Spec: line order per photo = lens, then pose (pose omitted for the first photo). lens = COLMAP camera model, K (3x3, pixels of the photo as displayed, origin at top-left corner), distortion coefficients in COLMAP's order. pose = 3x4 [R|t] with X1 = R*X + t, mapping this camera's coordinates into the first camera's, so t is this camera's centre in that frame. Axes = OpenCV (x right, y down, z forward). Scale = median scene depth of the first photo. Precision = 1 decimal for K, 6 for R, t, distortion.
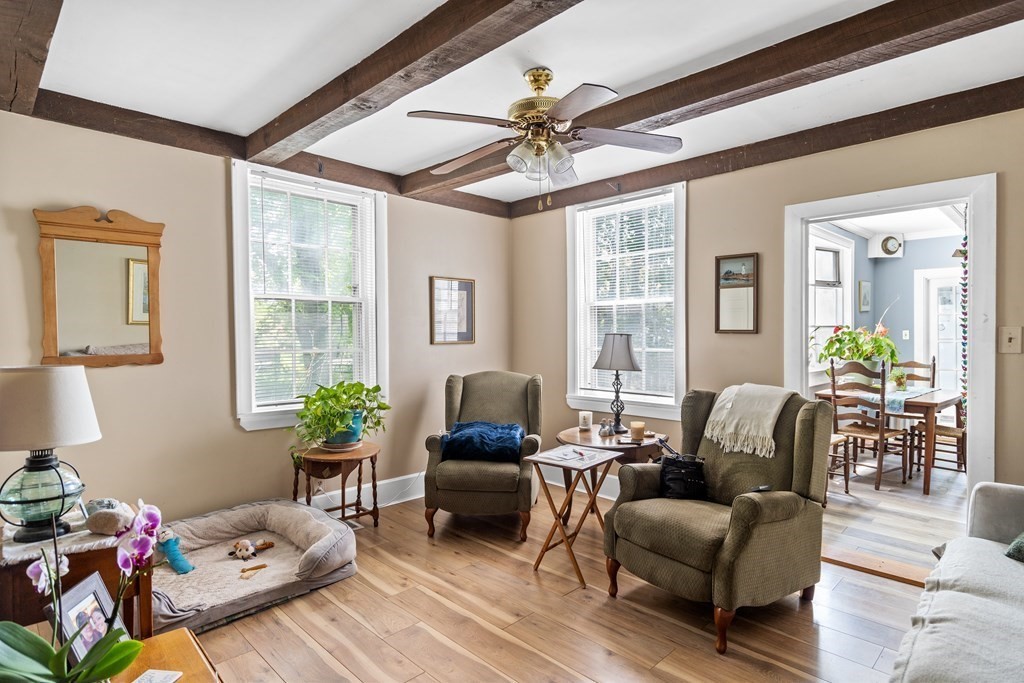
lens RADIAL K [[551.7, 0, 512.0], [0, 551.7, 341.5], [0, 0, 1]] dist [0.000079, 0.000111]
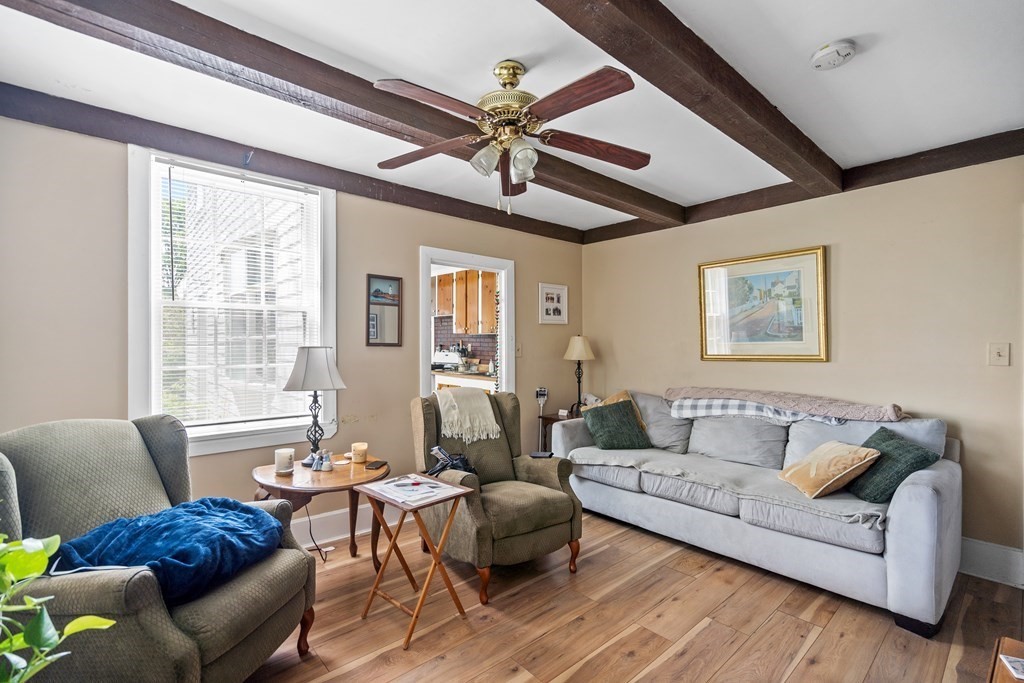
lens RADIAL K [[472.2, 0, 512.0], [0, 472.2, 341.5], [0, 0, 1]] dist [-0.001351, 0.000355]
pose [[0.041492, 0.007694, 0.999109, -0.530287], [0.011883, 0.999896, -0.008193, -0.013342], [-0.999068, 0.012212, 0.041396, 0.692498]]
